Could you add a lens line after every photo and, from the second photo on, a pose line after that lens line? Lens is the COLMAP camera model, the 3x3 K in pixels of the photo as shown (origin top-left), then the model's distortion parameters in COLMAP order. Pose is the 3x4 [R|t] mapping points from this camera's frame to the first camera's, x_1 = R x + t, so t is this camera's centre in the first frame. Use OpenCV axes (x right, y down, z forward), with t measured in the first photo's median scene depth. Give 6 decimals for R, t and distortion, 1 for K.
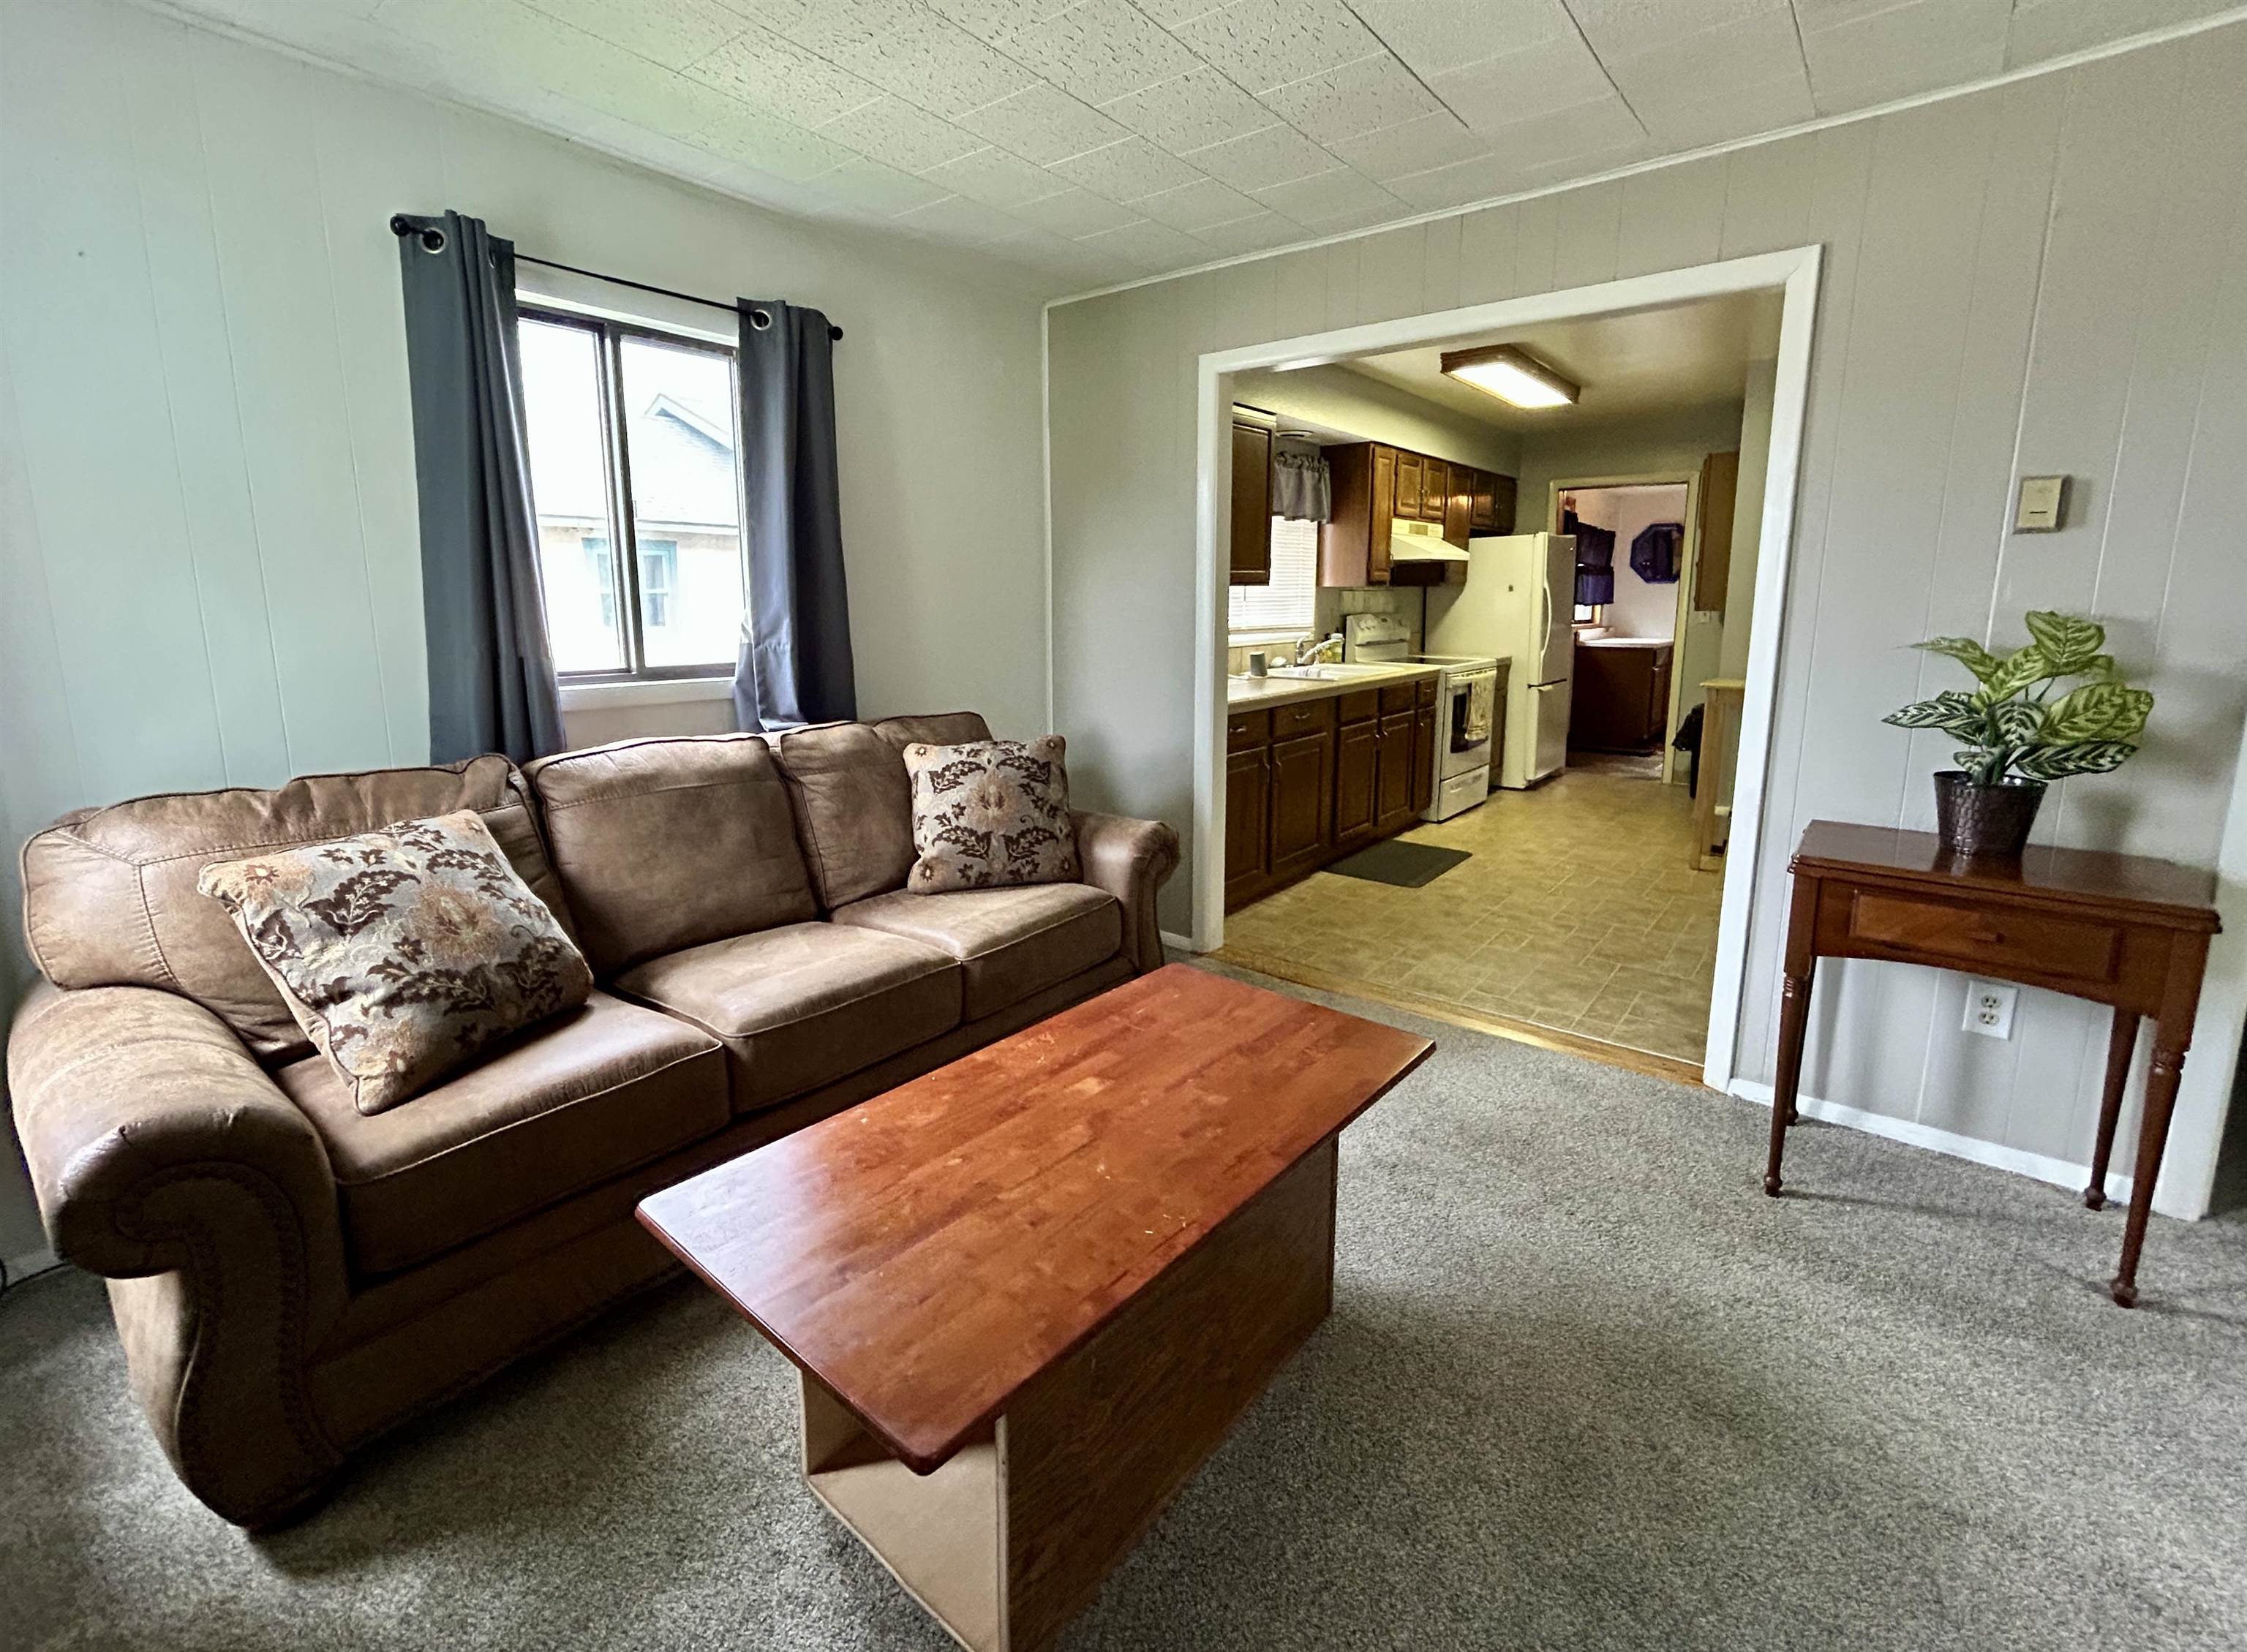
lens RADIAL K [[976.1, 0, 1114.7], [0, 976.1, 771.8], [0, 0, 1]] dist [-0.001073, -0.000034]
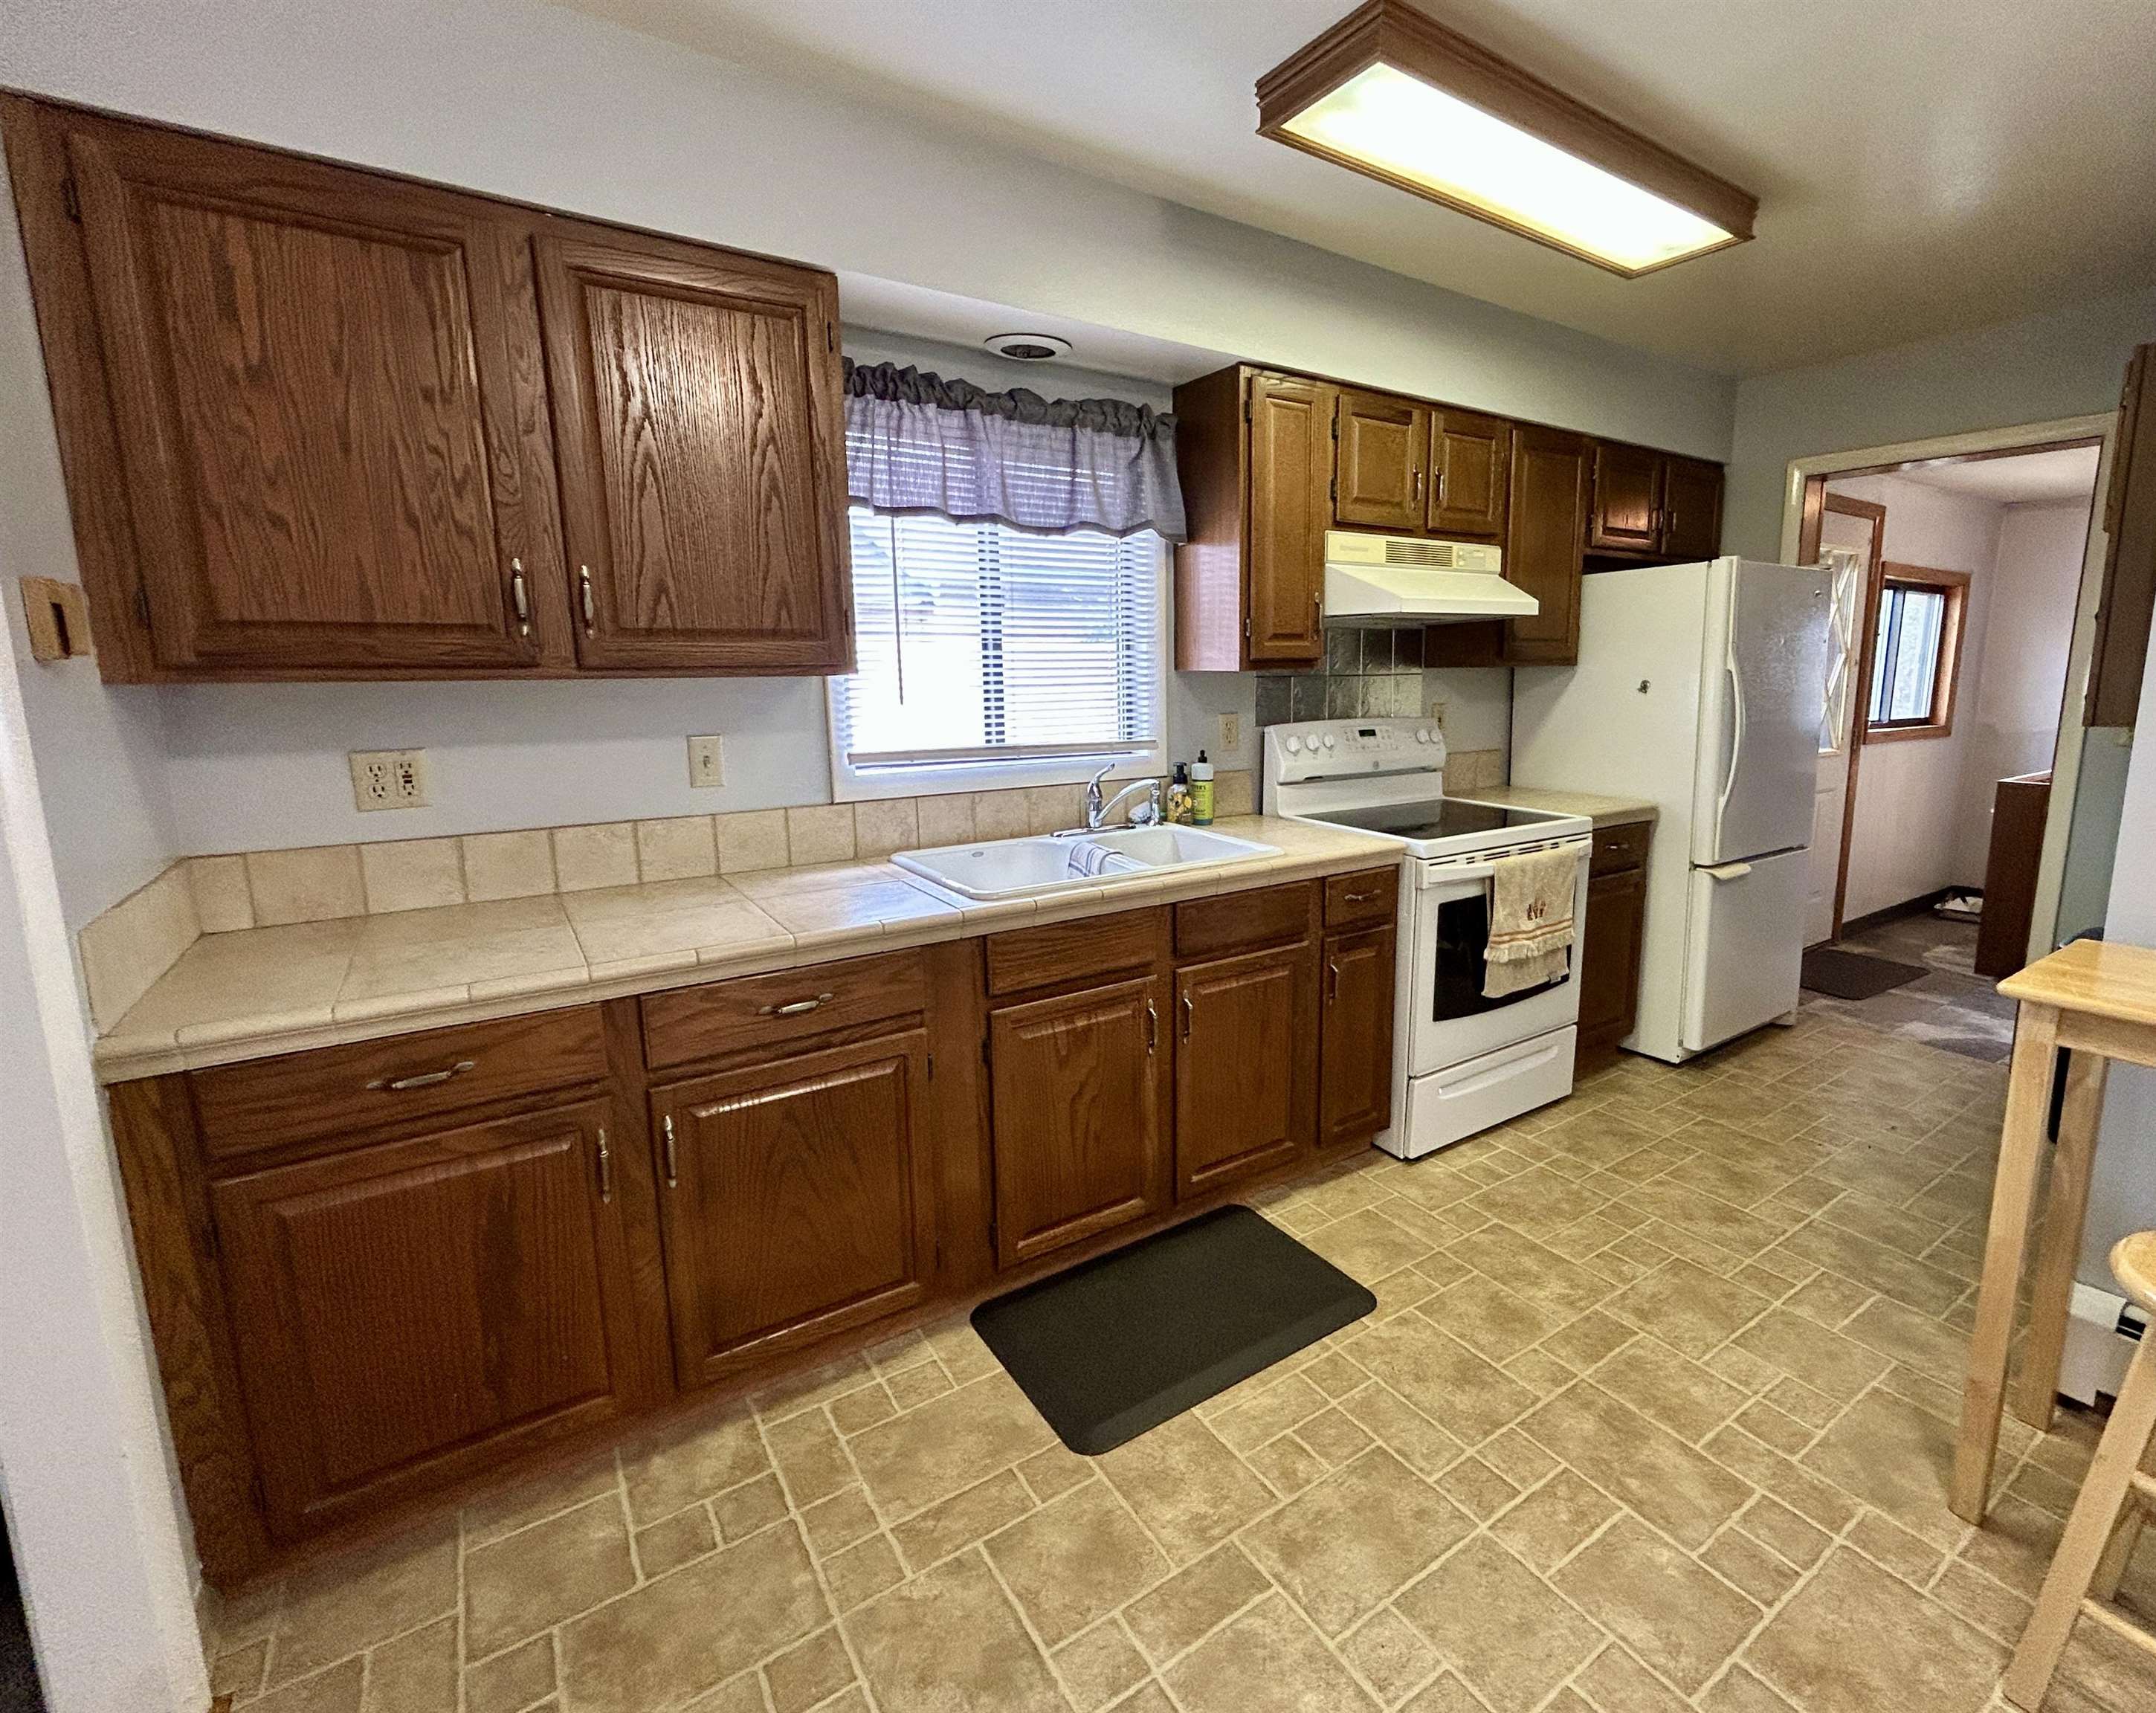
lens RADIAL K [[993.8, 0, 1161.7], [0, 993.8, 838.5], [0, 0, 1]] dist [0.002759, -0.000040]
pose [[0.963299, 0.048168, -0.264074, 0.337705], [-0.048821, 0.998799, 0.004091, -0.103086], [0.263954, 0.008952, 0.964494, 0.495314]]
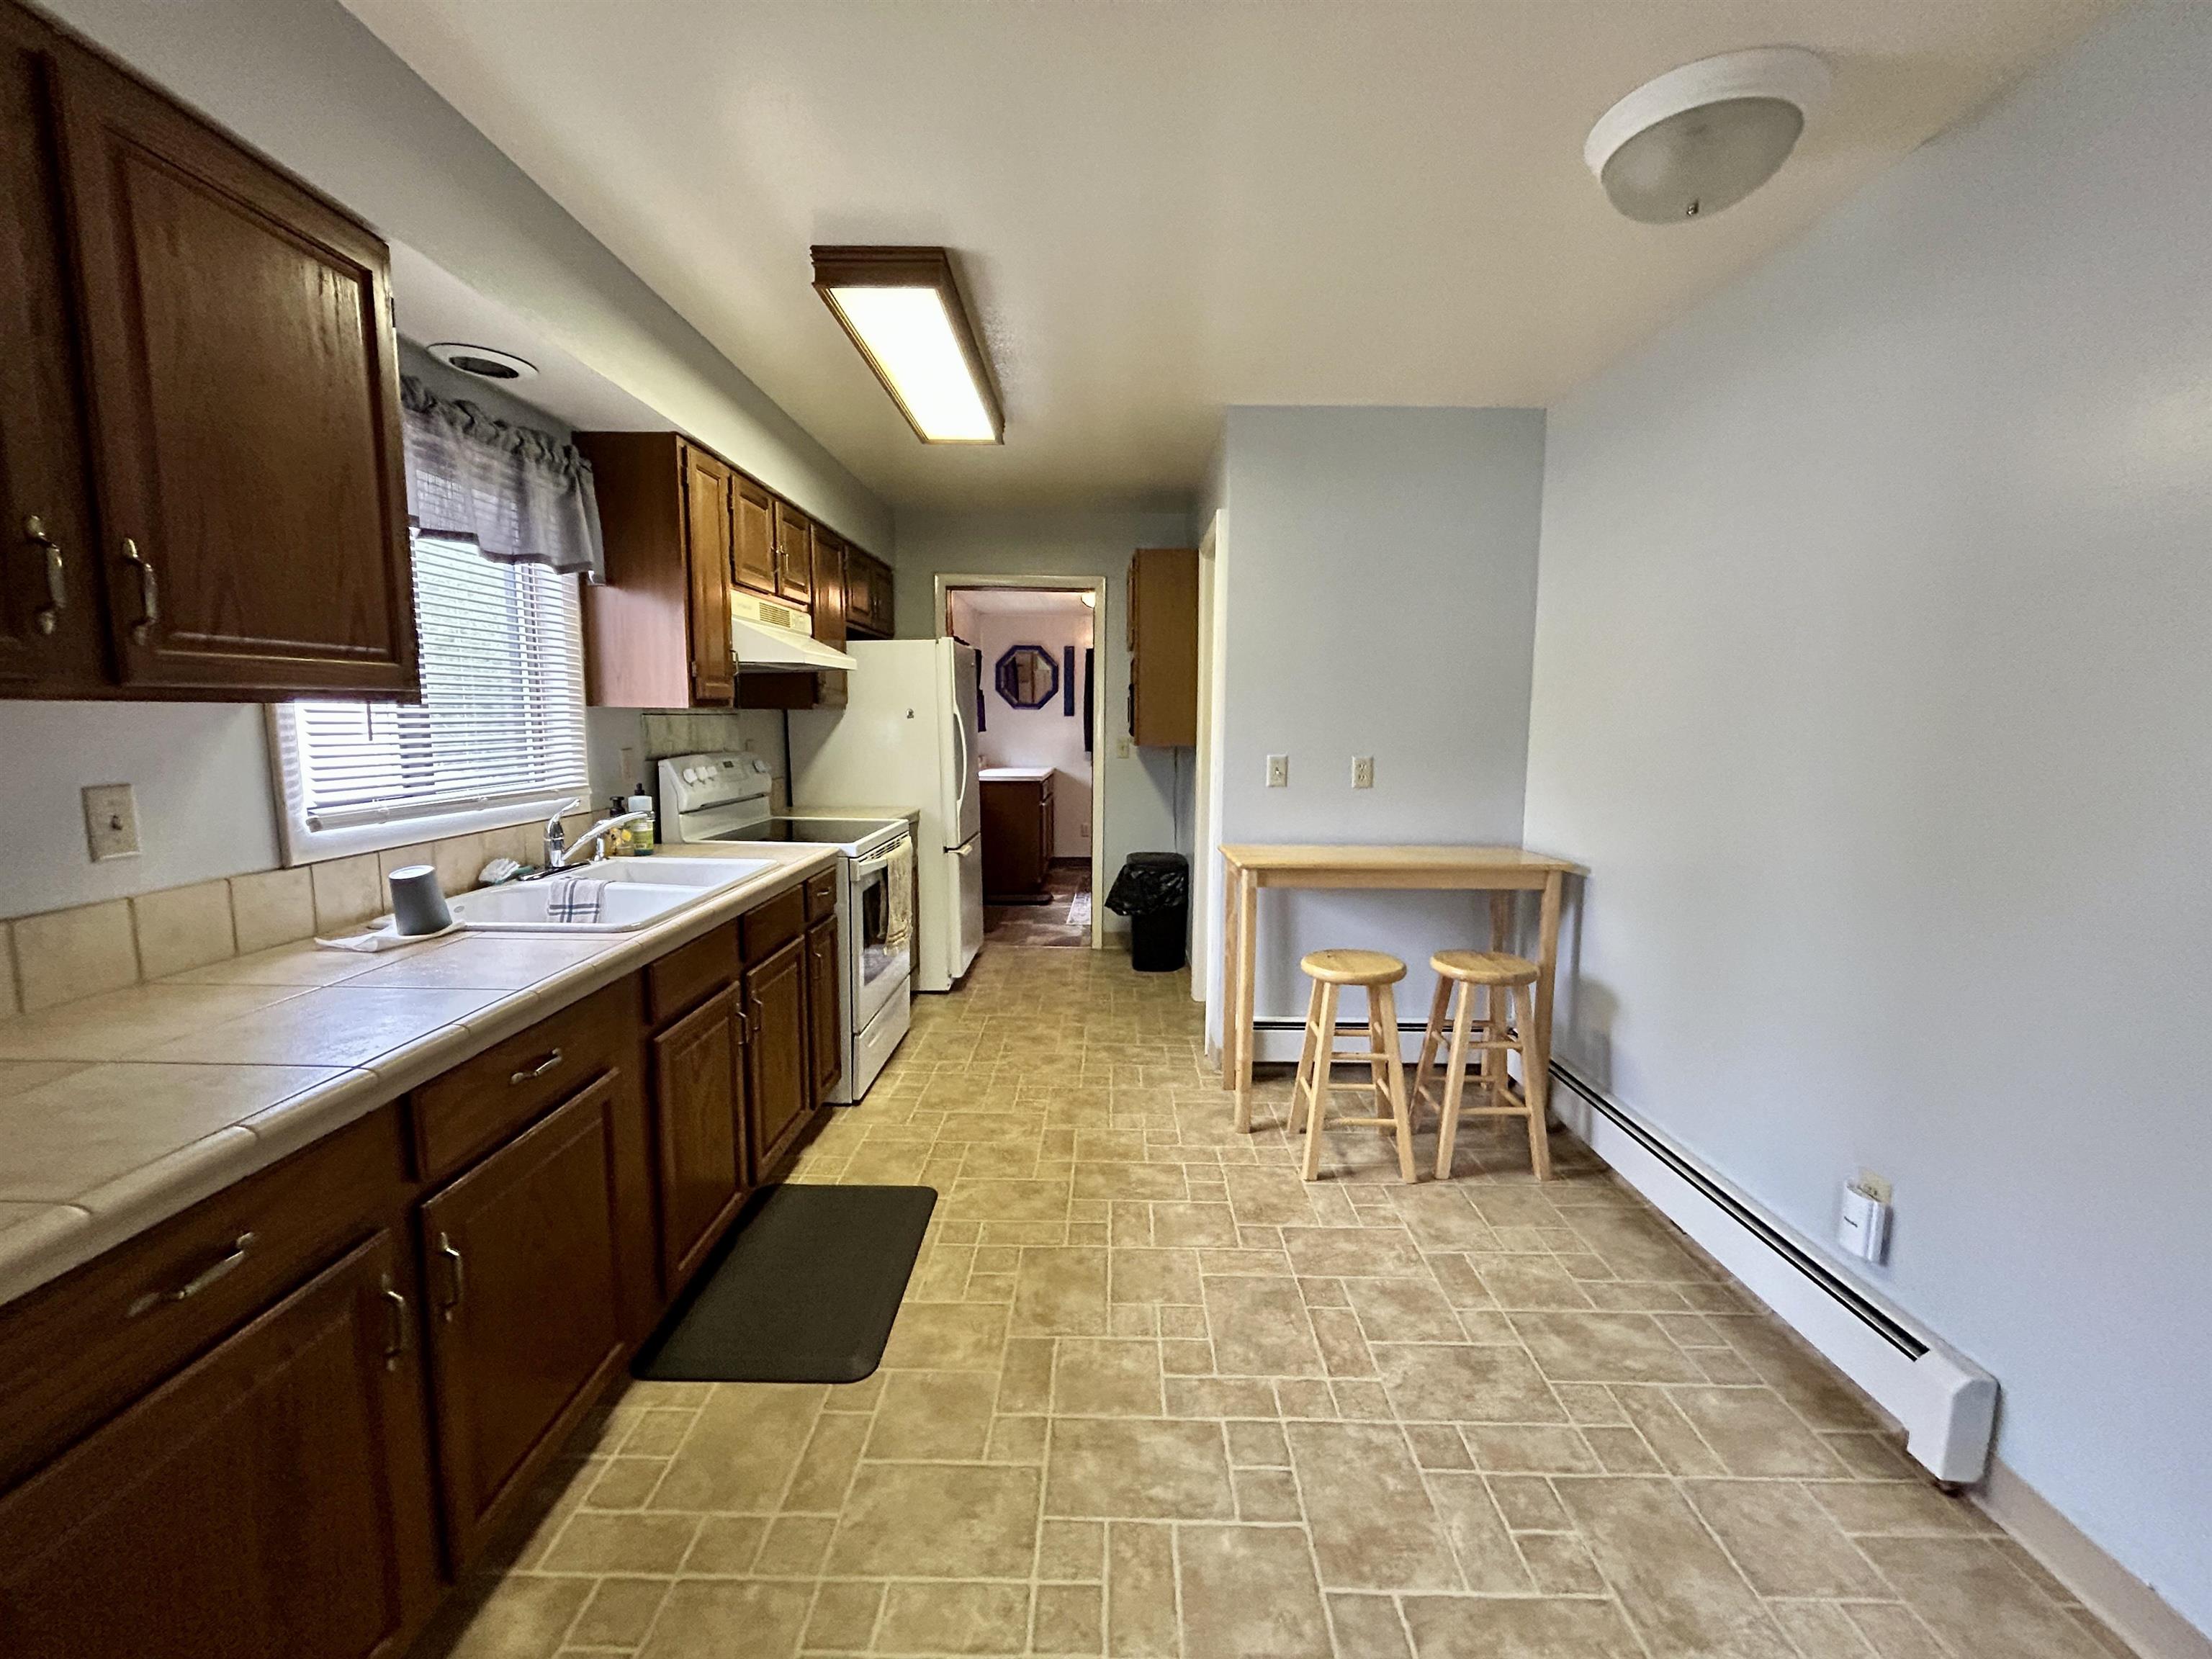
lens RADIAL K [[900.8, 0, 1097.0], [0, 900.8, 830.4], [0, 0, 1]] dist [-0.001995, 0.000241]
pose [[0.784117, -0.064842, 0.617216, 0.119430], [0.095861, 0.995246, -0.017226, -0.090791], [-0.613165, 0.072674, 0.786605, 0.465420]]
